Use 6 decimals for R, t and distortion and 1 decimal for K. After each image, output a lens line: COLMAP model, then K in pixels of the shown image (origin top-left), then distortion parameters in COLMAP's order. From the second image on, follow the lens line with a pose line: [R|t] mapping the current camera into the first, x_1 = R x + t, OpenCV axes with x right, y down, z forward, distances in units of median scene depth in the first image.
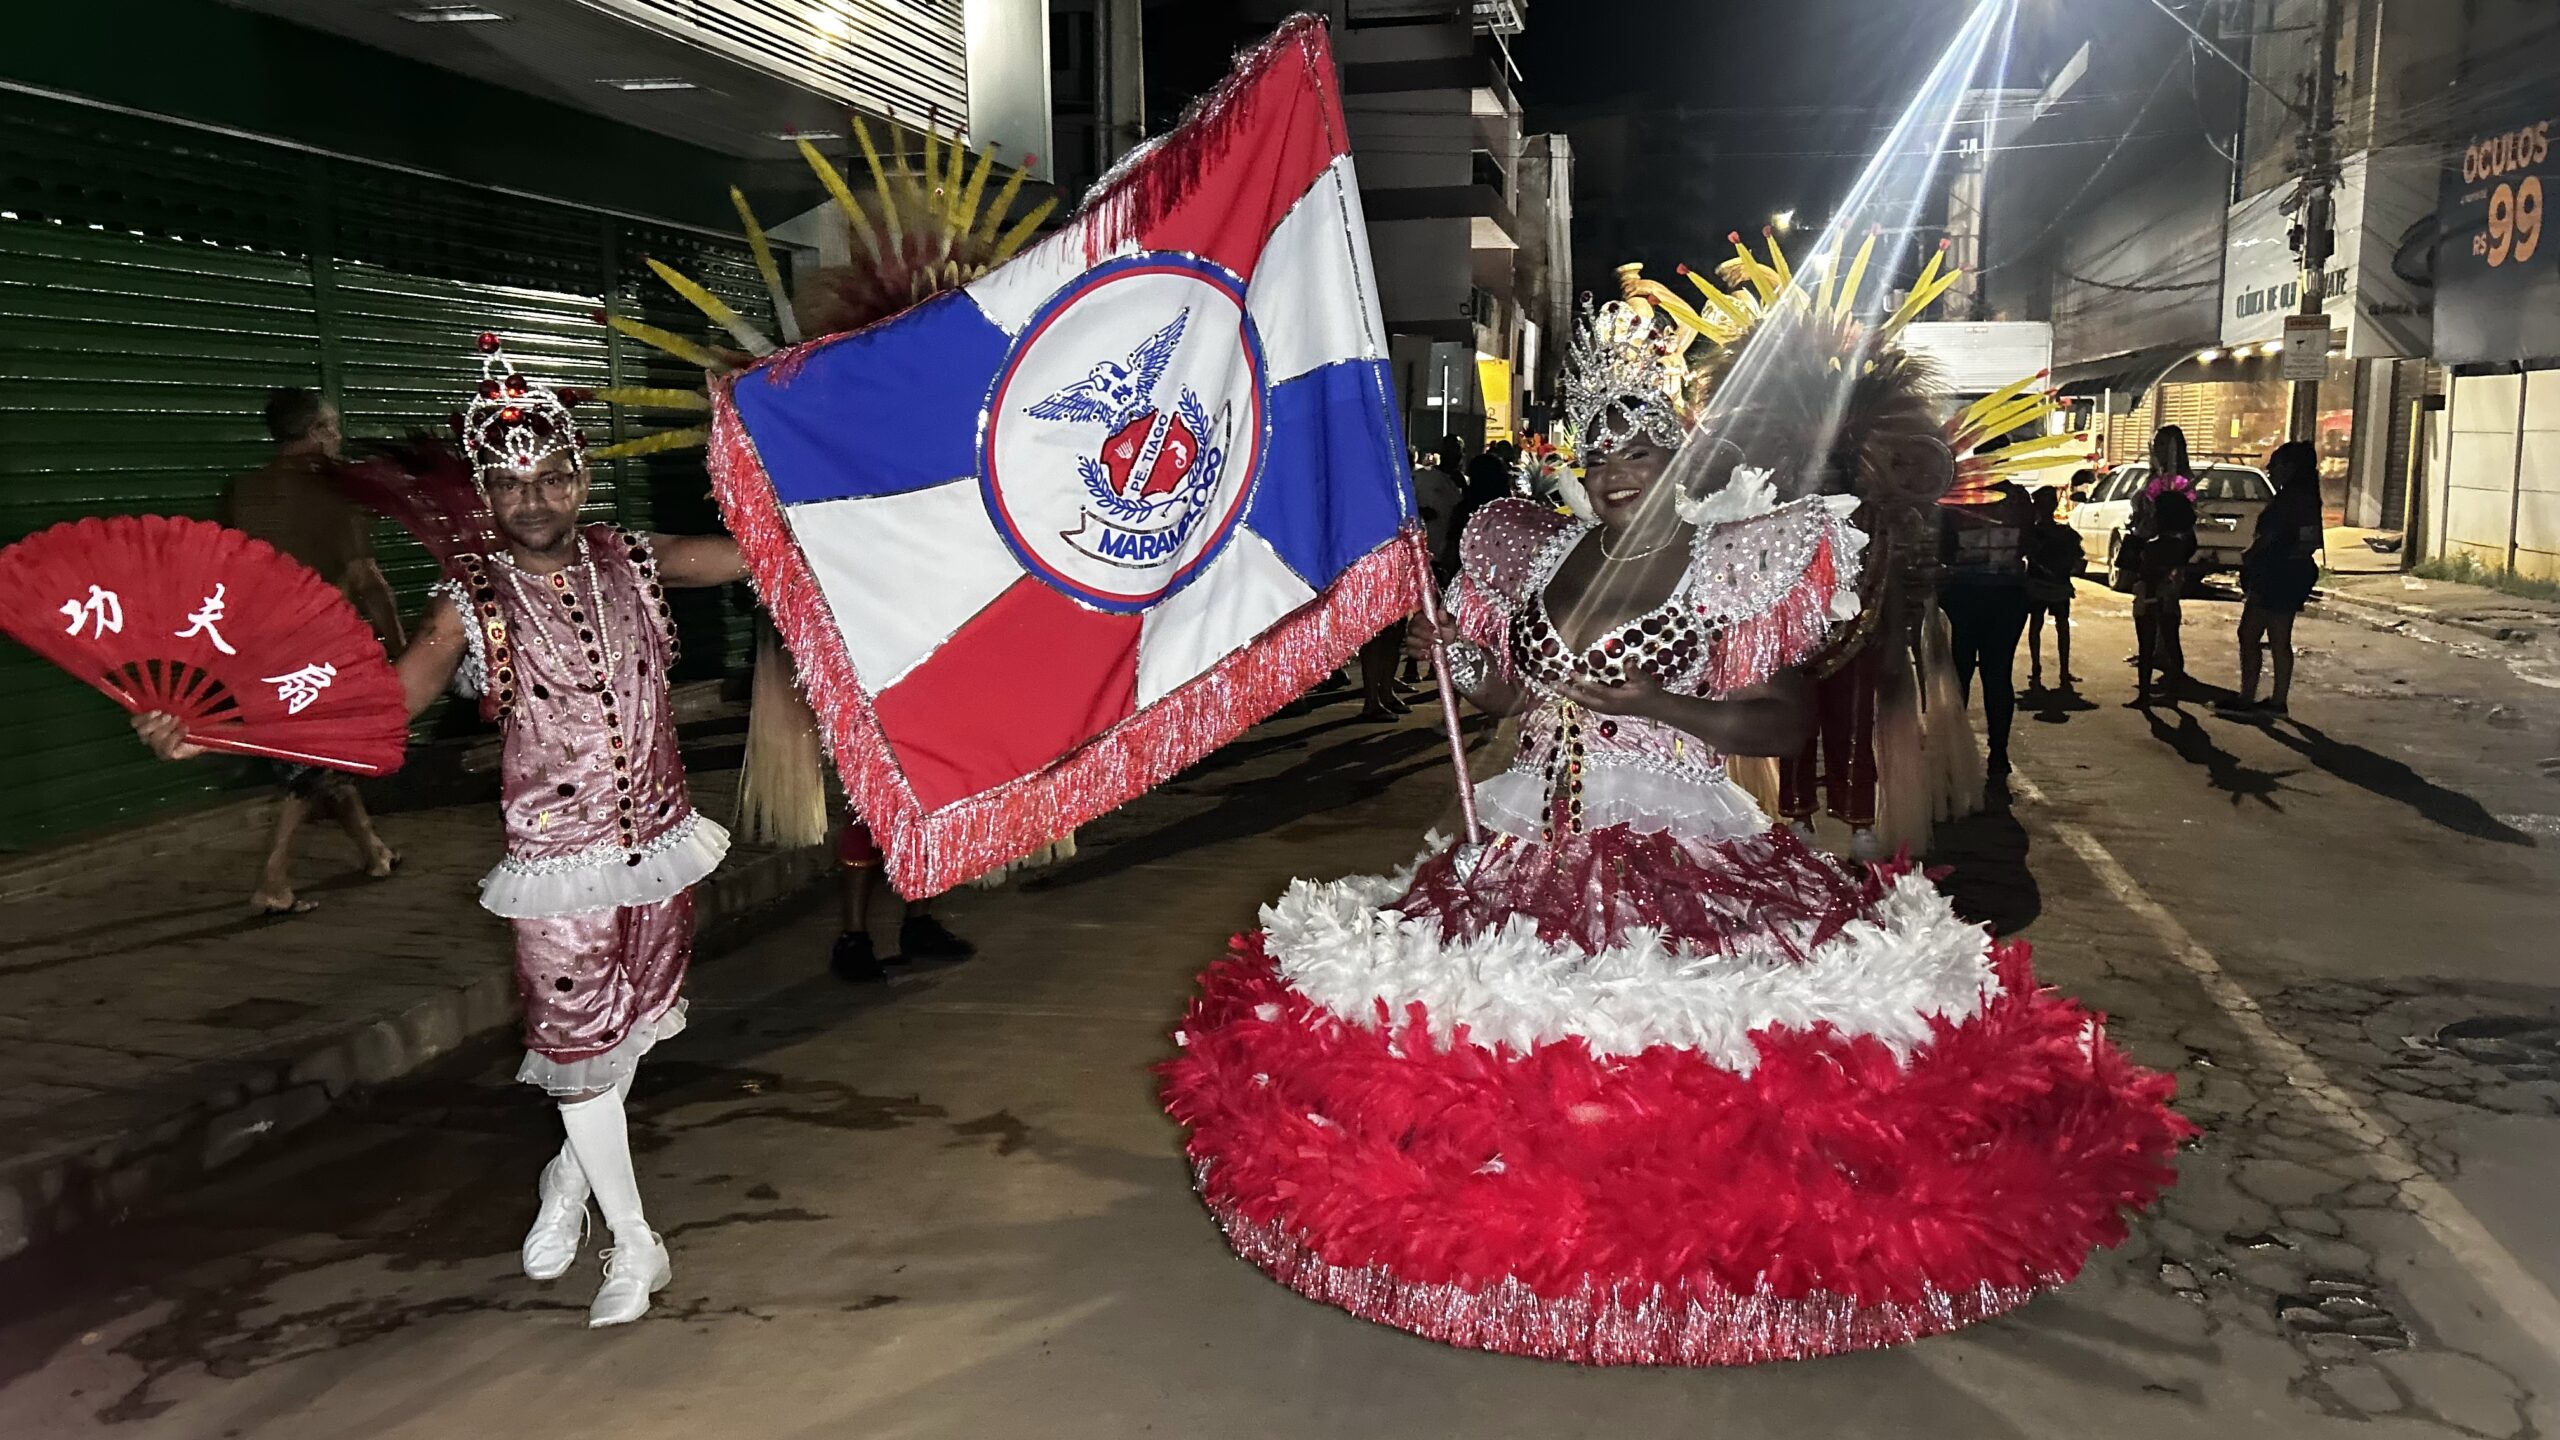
lens RADIAL K [[1857.2, 0, 1269.9], [0, 1857.2, 707.2], [0, 0, 1]] dist [-0.000563, -0.002793]
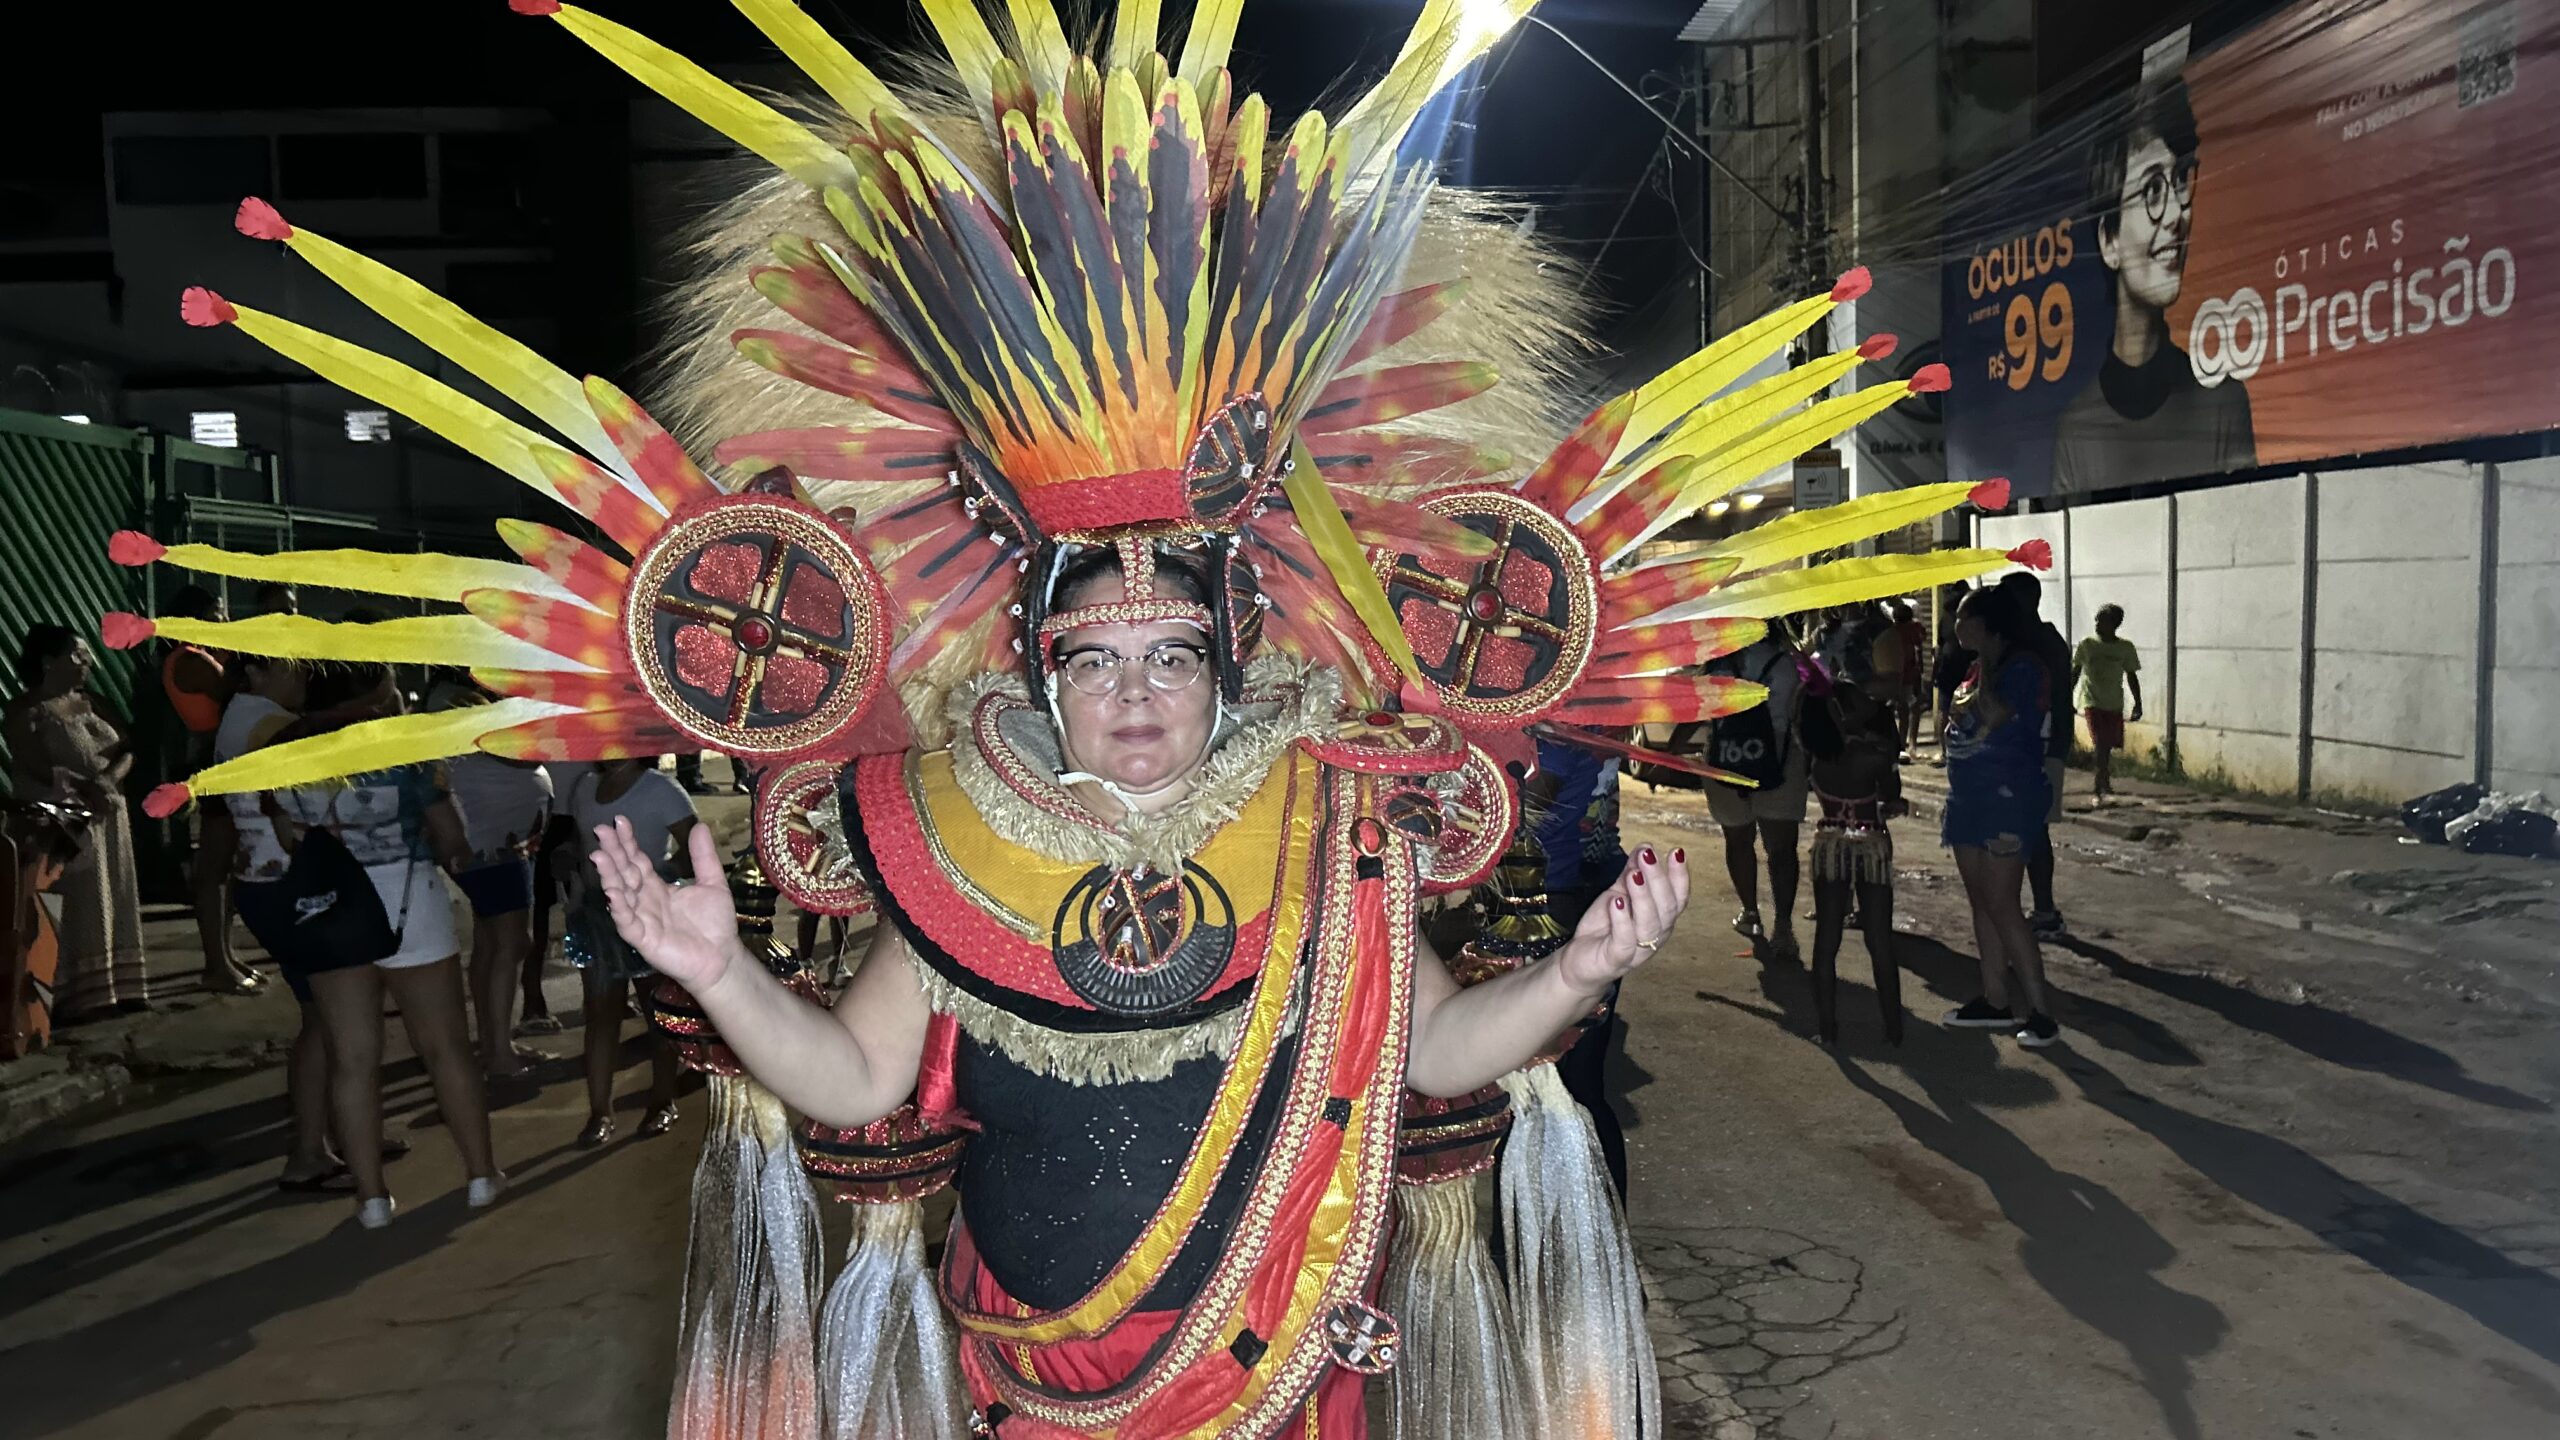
lens RADIAL K [[1857.2, 0, 1281.5], [0, 1857.2, 726.8], [0, 0, 1]] dist [-0.000563, -0.002793]
pose [[0.961652, -0.035966, 0.271903, 0.091675], [0.059673, 0.995053, -0.079430, -0.033906], [-0.267701, 0.092610, 0.959041, 0.279319]]
